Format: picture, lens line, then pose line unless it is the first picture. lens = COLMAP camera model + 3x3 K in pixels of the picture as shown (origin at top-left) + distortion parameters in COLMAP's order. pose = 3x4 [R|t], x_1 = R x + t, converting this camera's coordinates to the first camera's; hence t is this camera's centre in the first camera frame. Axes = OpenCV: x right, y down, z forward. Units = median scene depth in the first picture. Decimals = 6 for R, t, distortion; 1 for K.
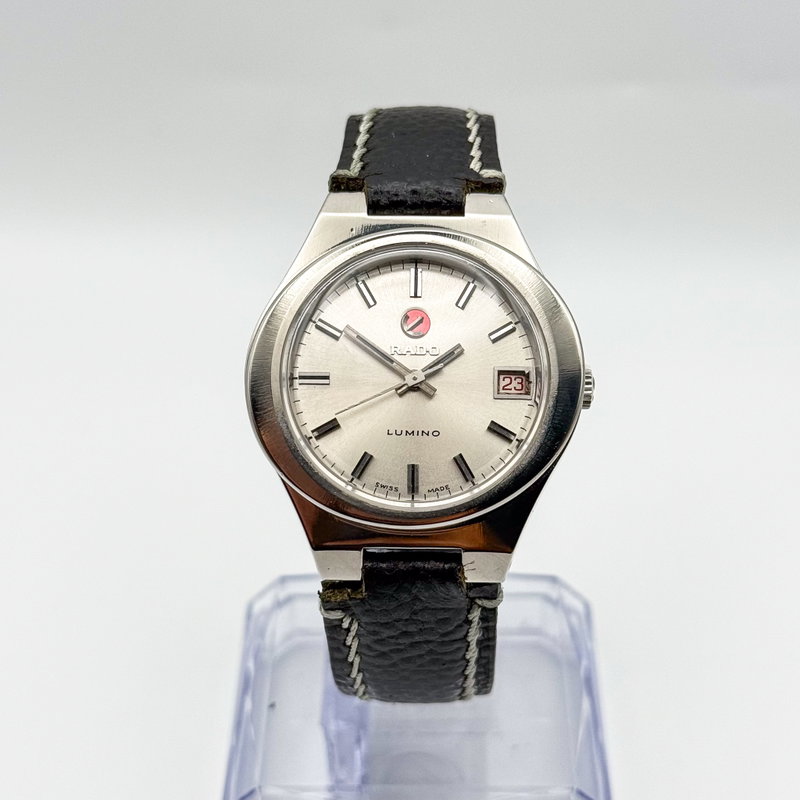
lens RADIAL K [[1709.1, 0, 398.6], [0, 1709.1, 398.8], [0, 0, 1]] dist [0.007681, 0.000000]
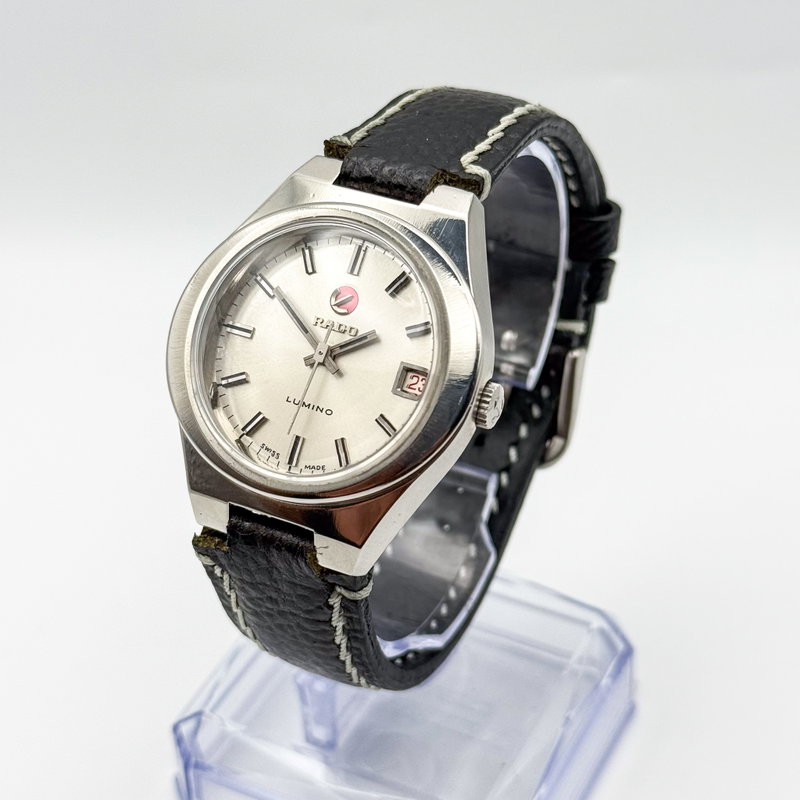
lens RADIAL K [[1709.1, 0, 394.6], [0, 1709.1, 405.9], [0, 0, 1]] dist [0.007681, 0.000000]
pose [[0.901561, 0.250788, -0.352552, 0.400243], [-0.241791, 0.967791, 0.070121, -0.061287], [0.358782, 0.022025, 0.933161, 0.087647]]
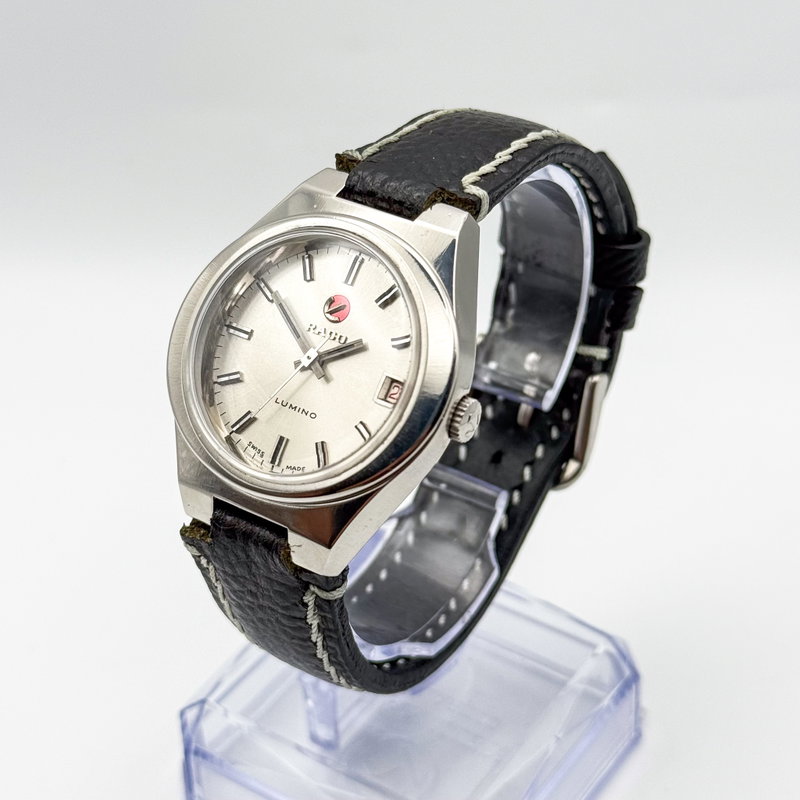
lens RADIAL K [[1709.1, 0, 400.7], [0, 1709.1, 399.5], [0, 0, 1]] dist [0.007681, 0.000000]
pose [[0.843288, 0.305374, -0.442280, 0.510331], [-0.301336, 0.950037, 0.081404, -0.087061], [0.445041, 0.064628, 0.893175, 0.107113]]
